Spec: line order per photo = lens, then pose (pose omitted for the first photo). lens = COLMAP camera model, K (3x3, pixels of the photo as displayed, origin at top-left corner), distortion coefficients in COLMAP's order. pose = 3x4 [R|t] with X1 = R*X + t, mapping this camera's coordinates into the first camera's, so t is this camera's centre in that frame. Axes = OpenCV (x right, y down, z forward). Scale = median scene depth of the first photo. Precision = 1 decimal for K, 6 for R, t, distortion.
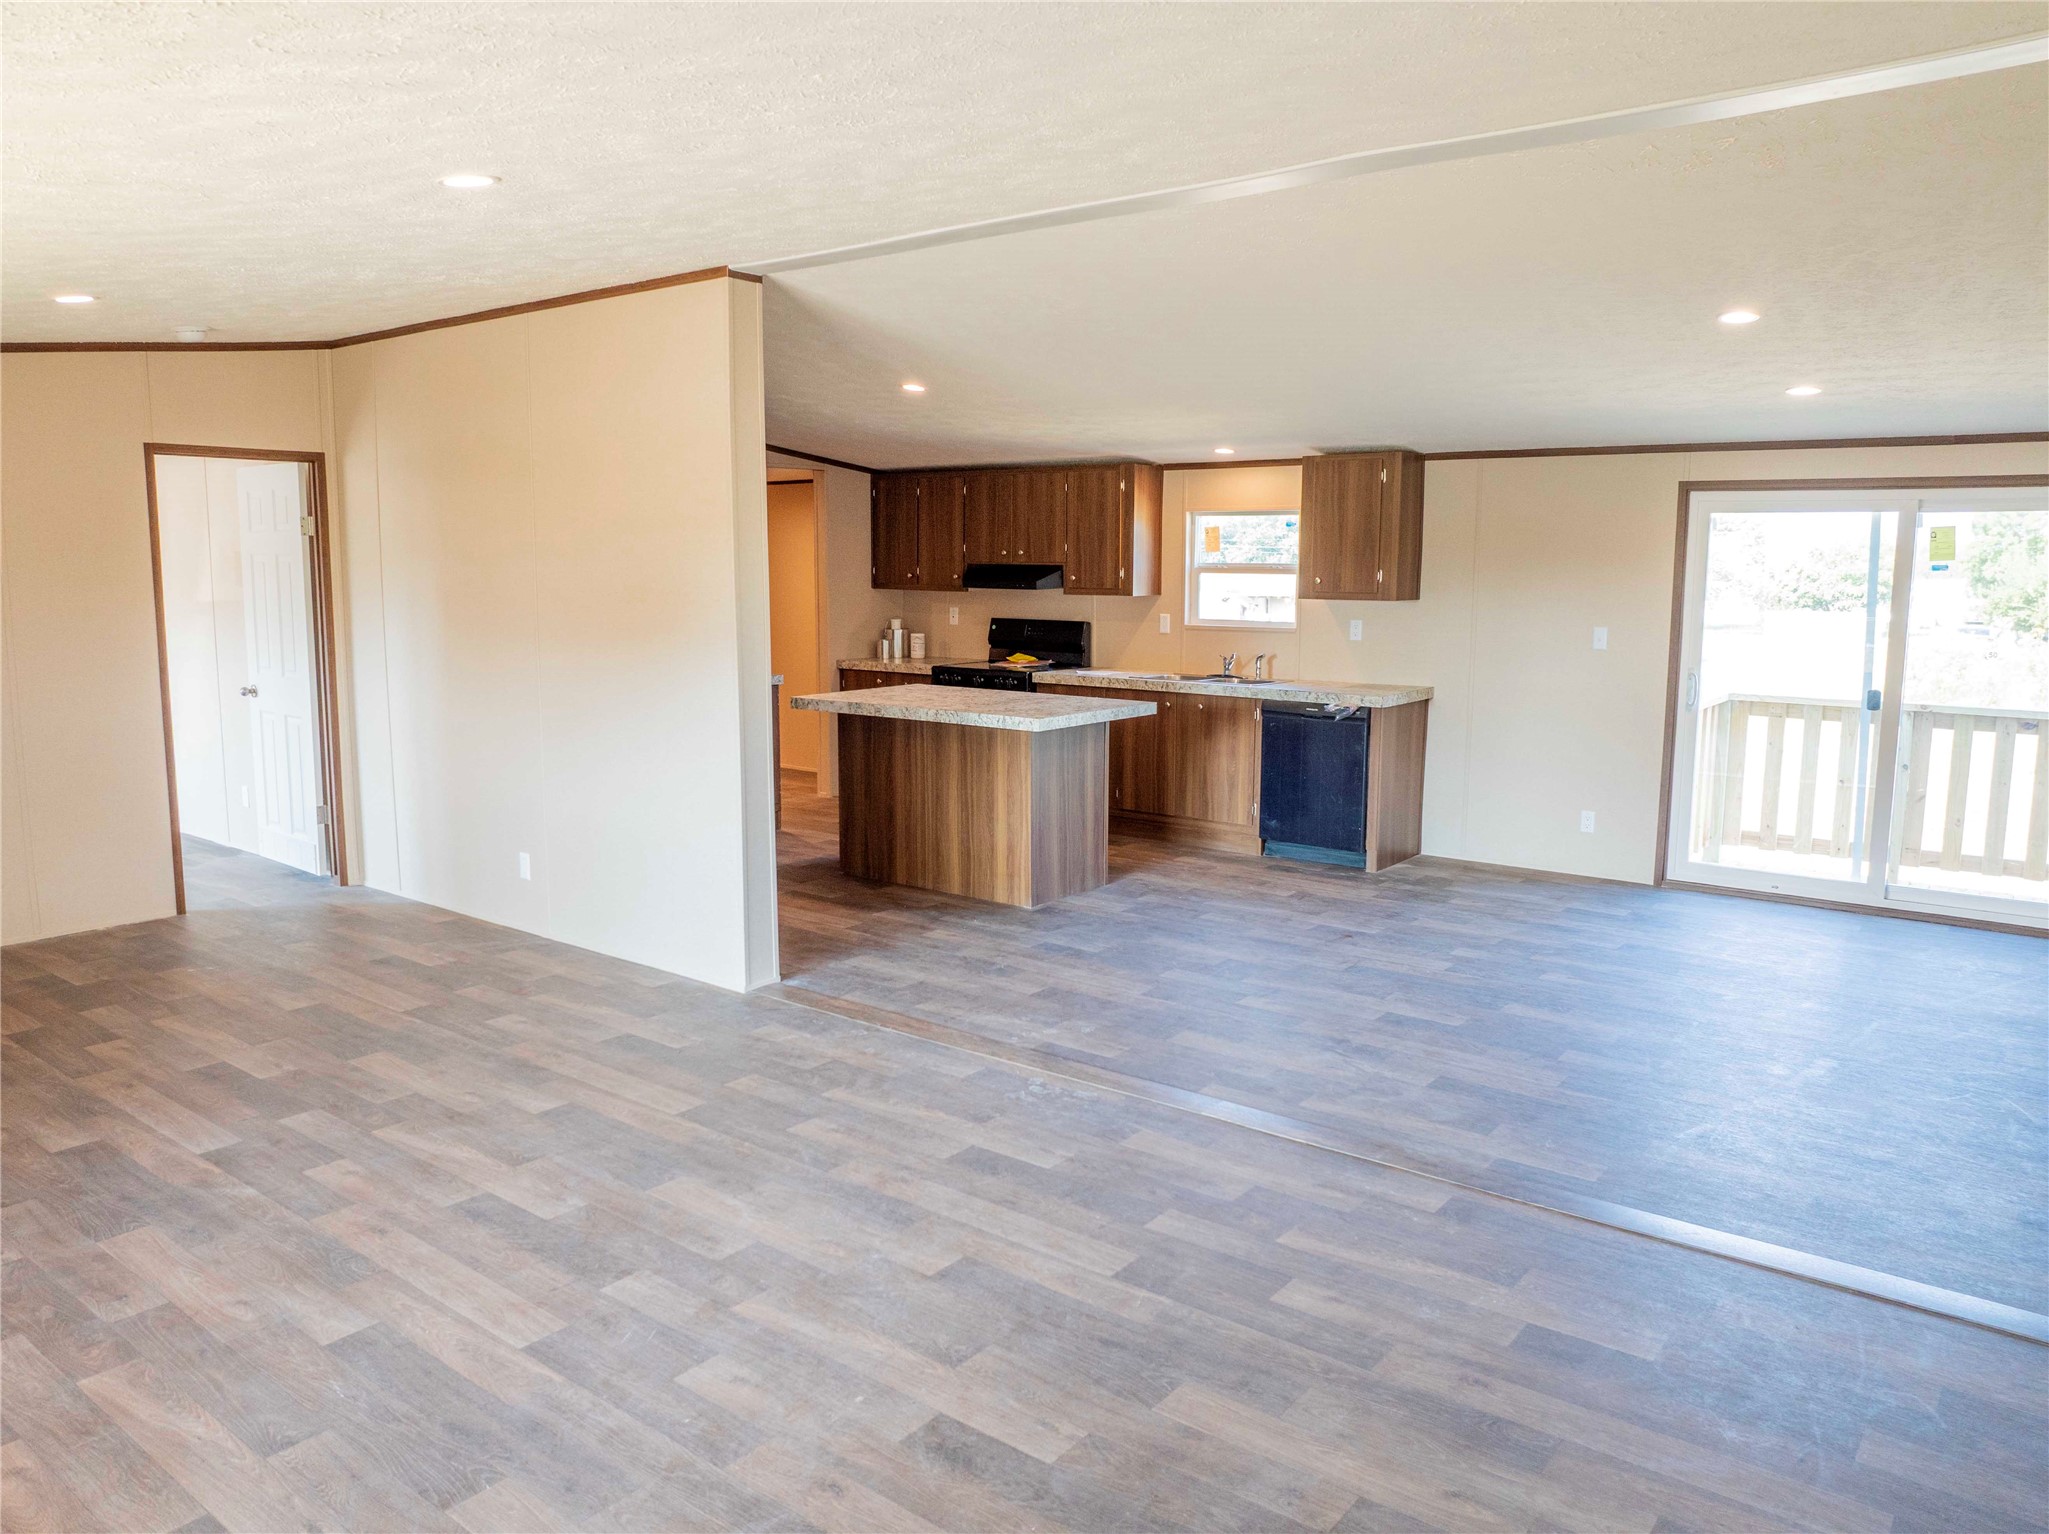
lens RADIAL K [[1444.5, 0, 1026.3], [0, 1444.5, 776.3], [0, 0, 1]] dist [-0.047532, 0.020756]
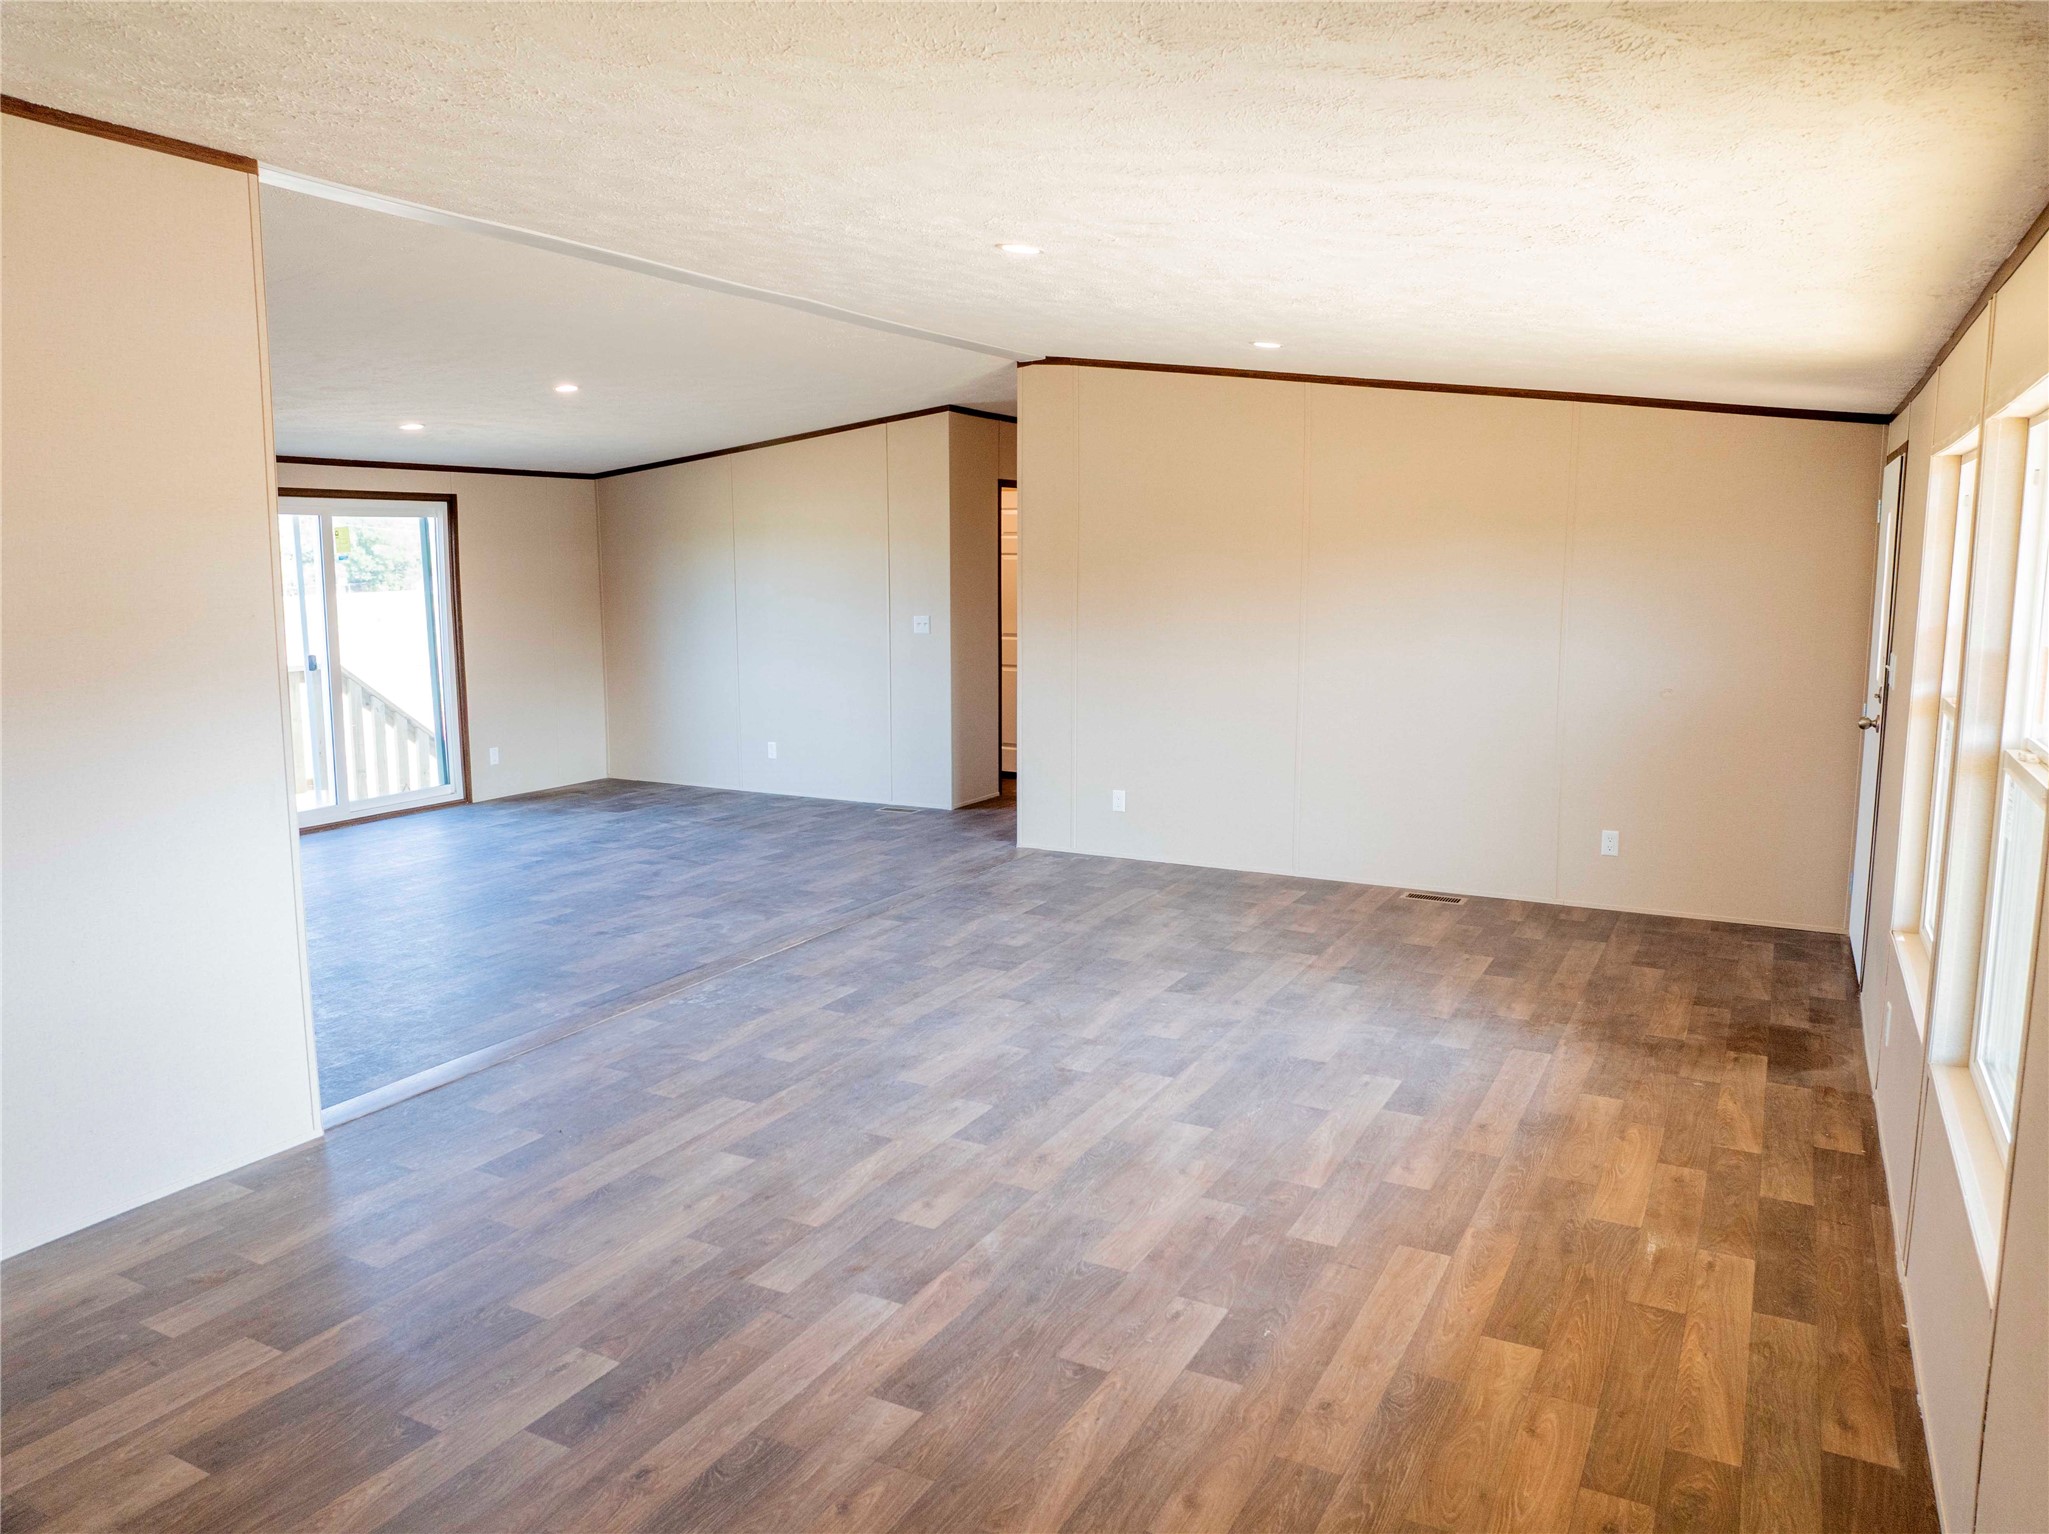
lens RADIAL K [[1444.5, 0, 1028.1], [0, 1444.5, 778.2], [0, 0, 1]] dist [-0.047532, 0.020756]
pose [[-0.173143, -0.155671, 0.972516, -1.386551], [0.151909, 0.971393, 0.182537, -0.161025], [-0.973111, 0.179339, -0.144542, 1.039261]]
